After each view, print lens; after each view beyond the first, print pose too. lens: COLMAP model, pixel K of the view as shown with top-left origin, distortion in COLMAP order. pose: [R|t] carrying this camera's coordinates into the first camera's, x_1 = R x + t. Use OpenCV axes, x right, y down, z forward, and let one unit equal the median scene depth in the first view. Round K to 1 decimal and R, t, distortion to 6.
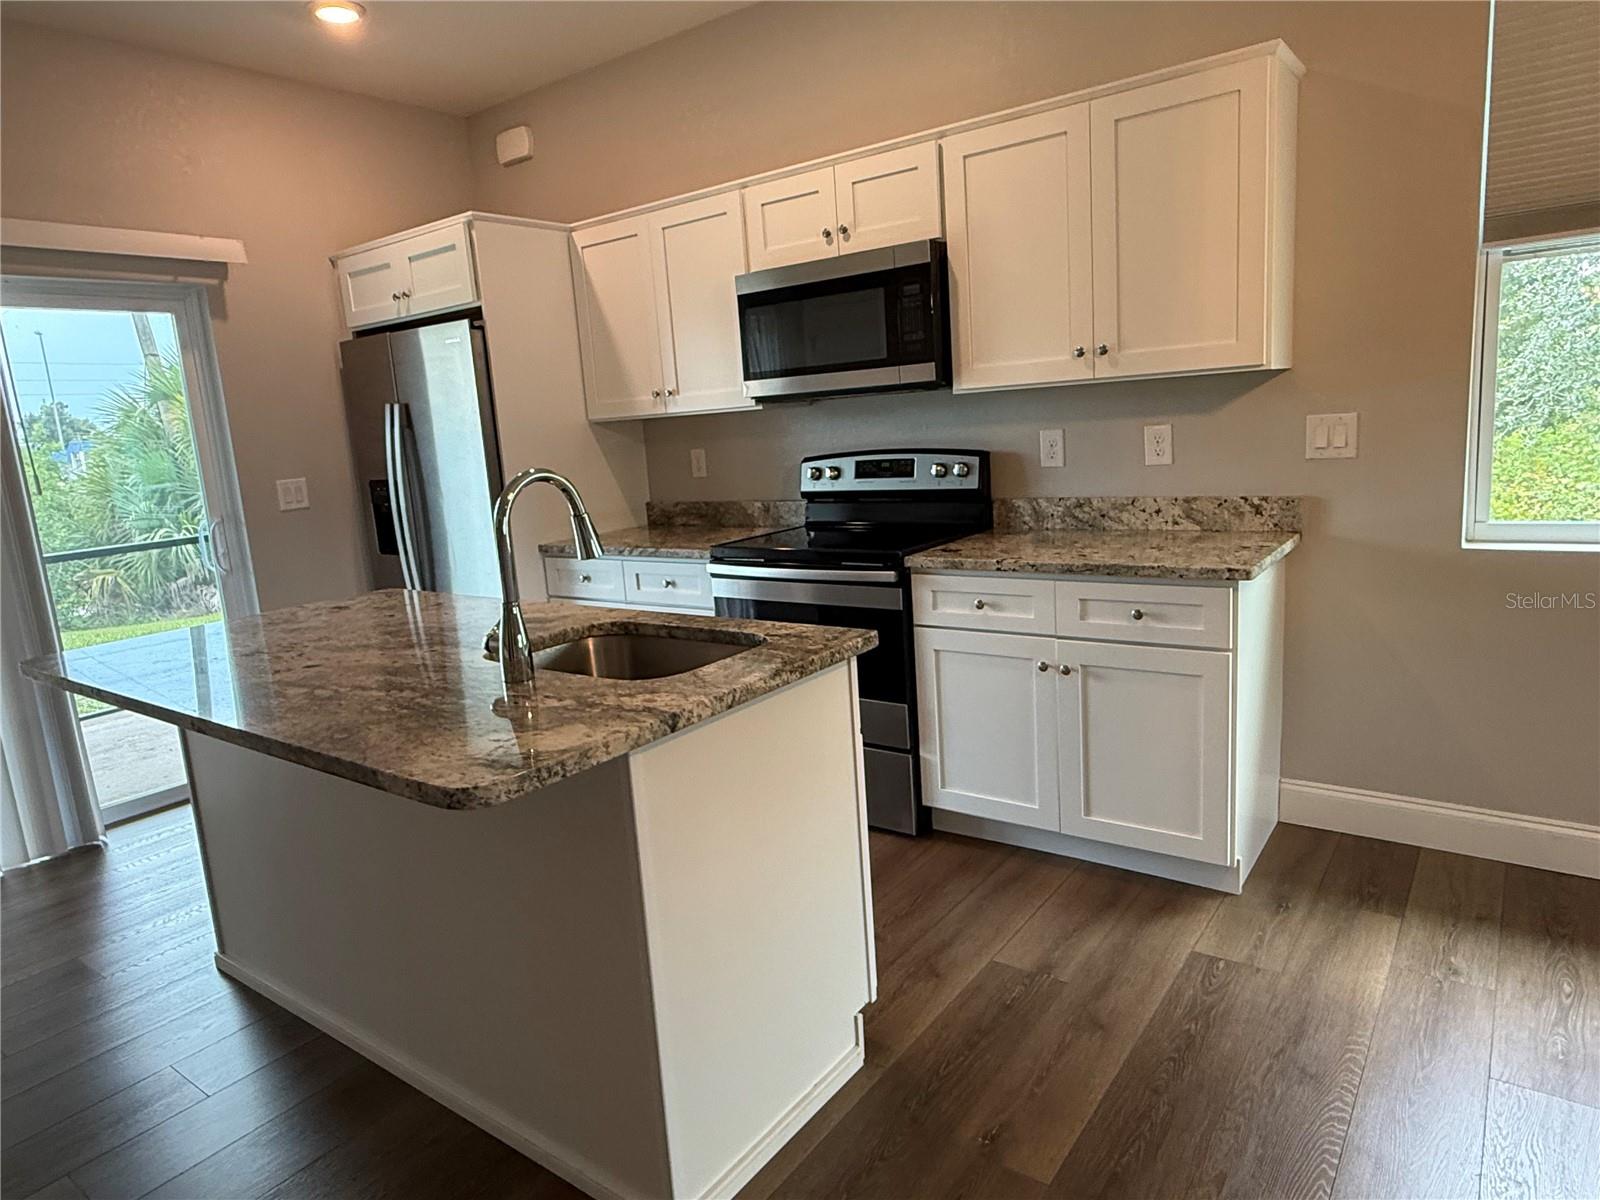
lens RADIAL K [[987.4, 0, 795.9], [0, 987.4, 598.1], [0, 0, 1]] dist [-0.000206, 0.001226]
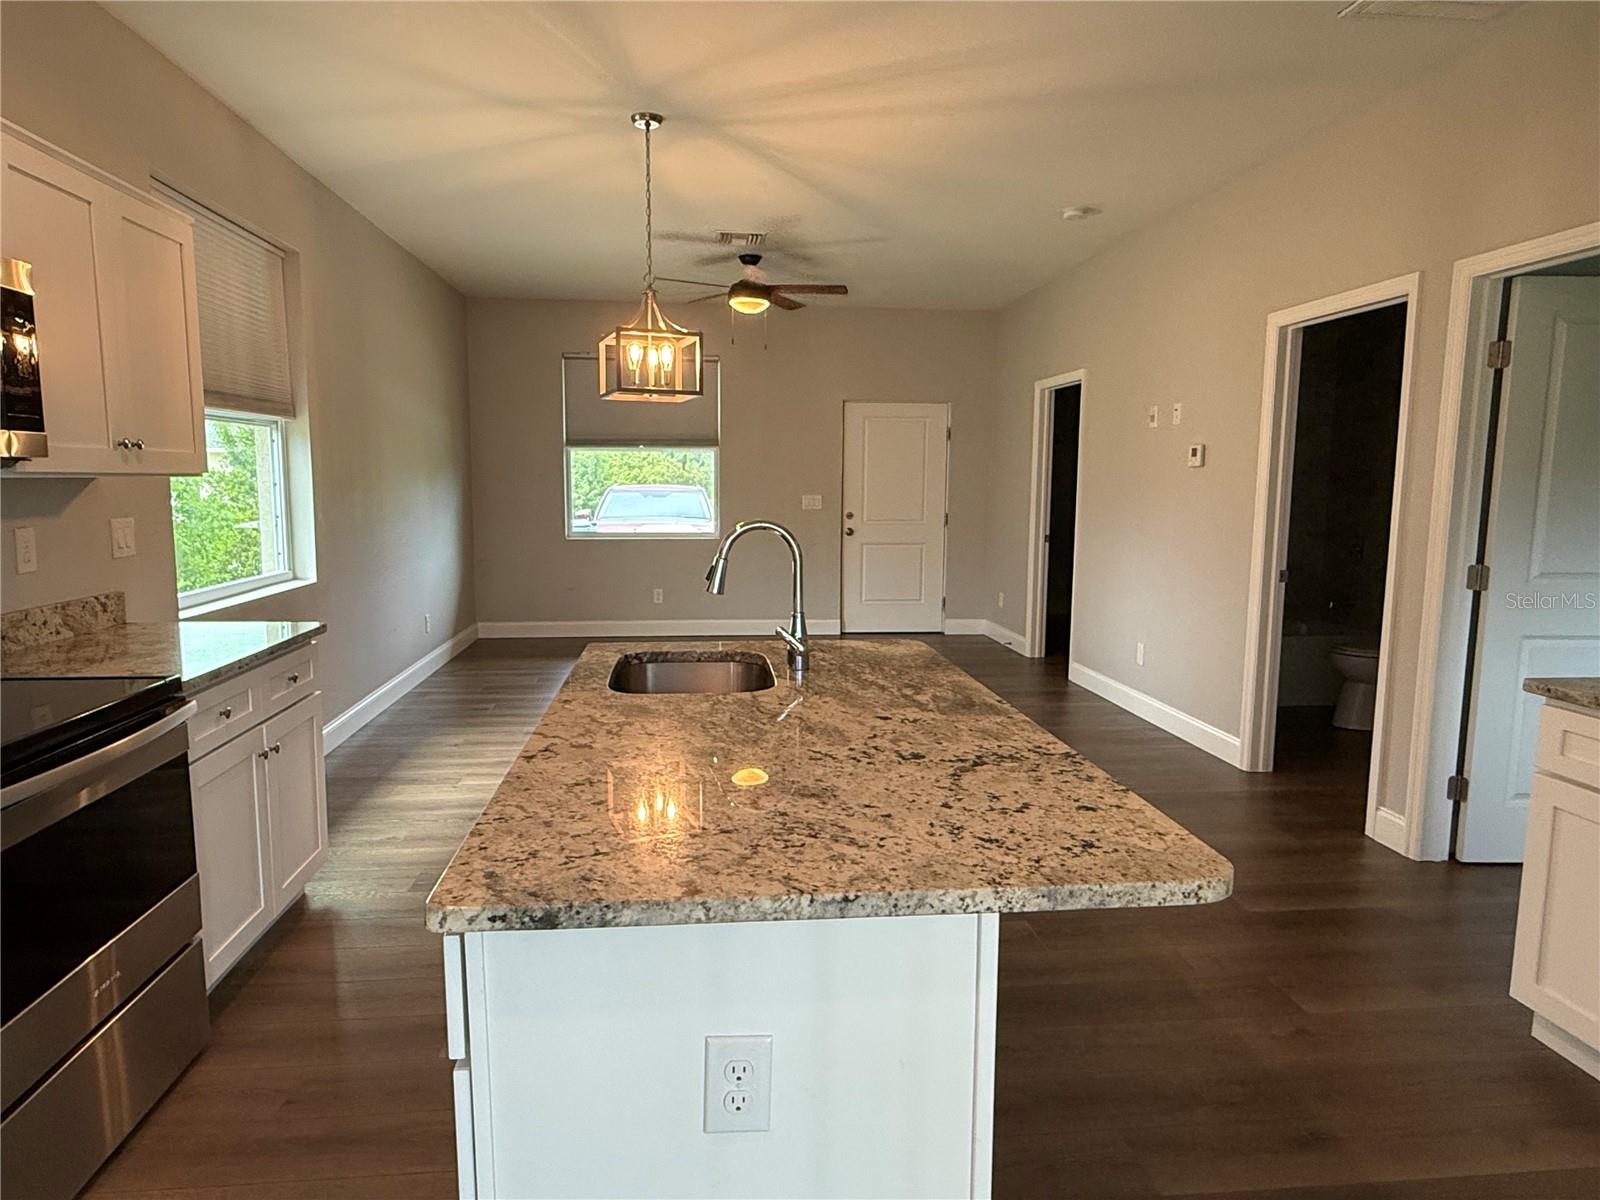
lens RADIAL K [[987.4, 0, 795.9], [0, 987.4, 598.1], [0, 0, 1]] dist [-0.000206, 0.001226]
pose [[-0.682322, -0.028808, 0.730484, -0.778523], [0.164254, 0.967634, 0.191585, -0.171915], [-0.712361, 0.250707, -0.655506, 1.105443]]
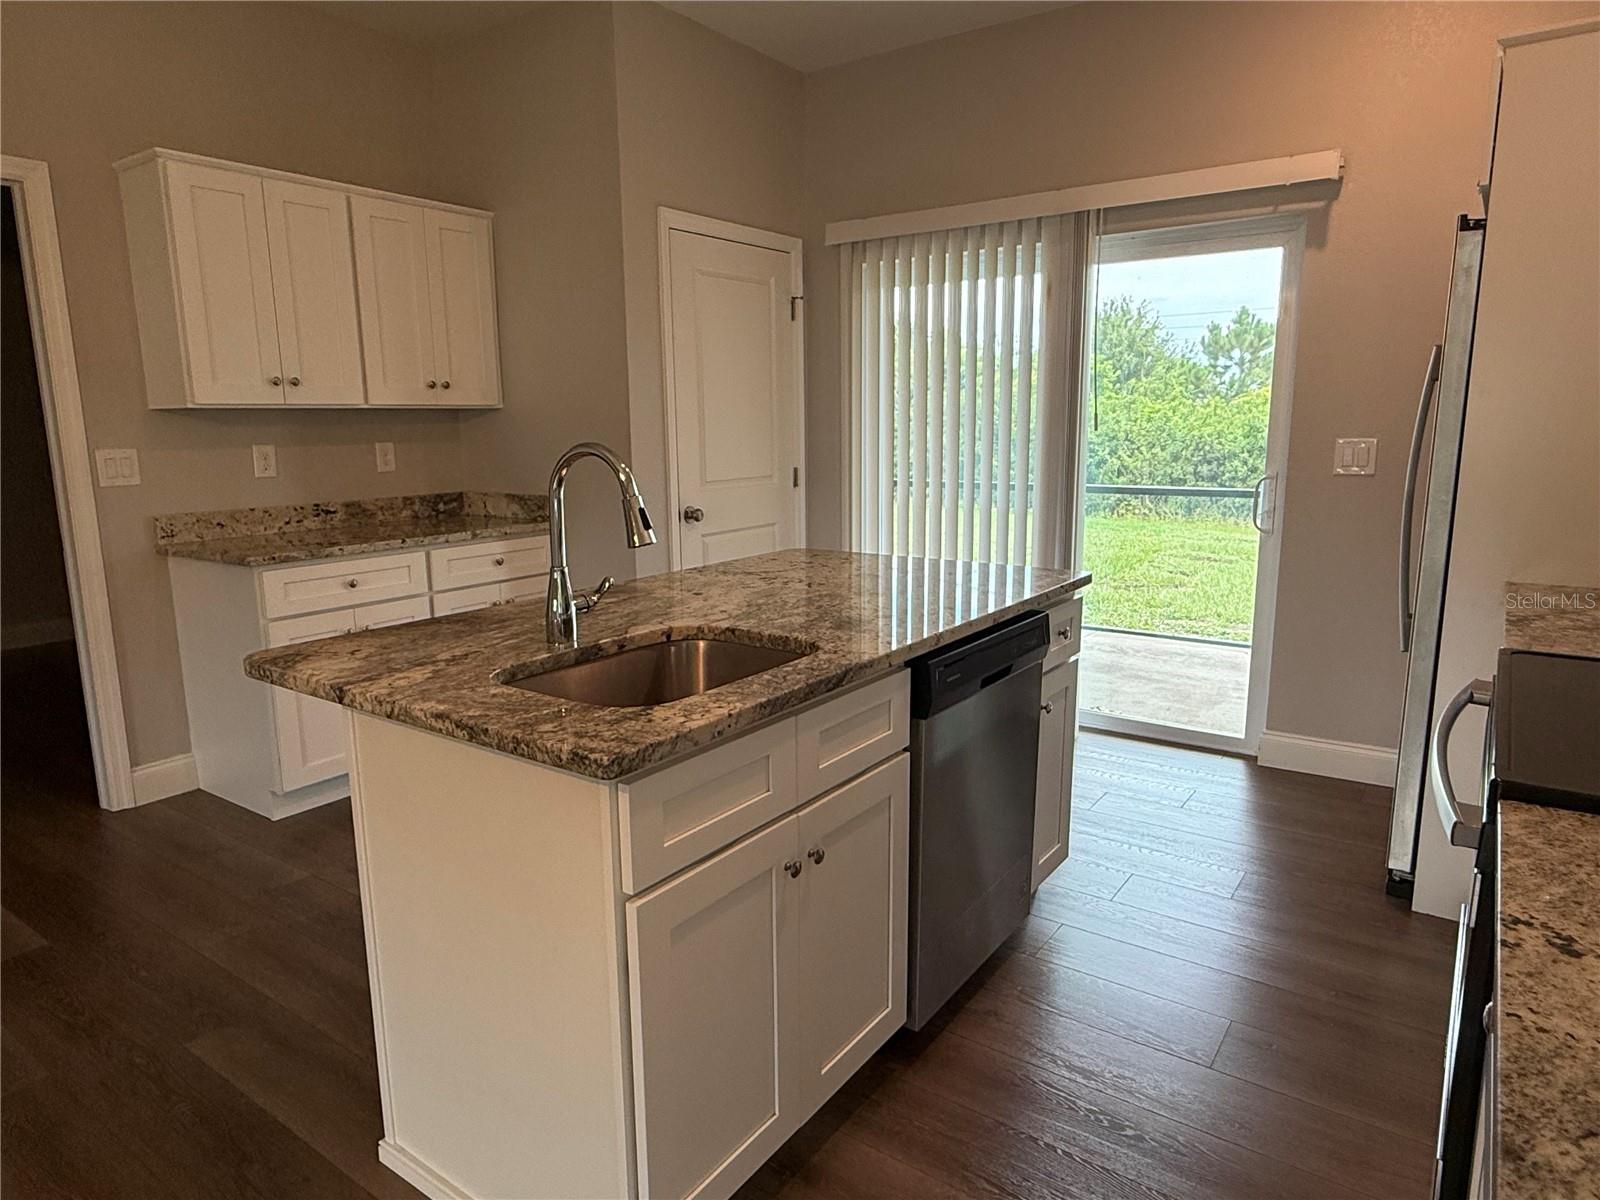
lens RADIAL K [[987.4, 0, 795.9], [0, 987.4, 598.1], [0, 0, 1]] dist [-0.000206, 0.001226]
pose [[0.023296, 0.245826, -0.969034, 0.393612], [-0.176090, 0.955151, 0.238071, -0.136055], [0.984098, 0.165091, 0.065539, 0.648280]]
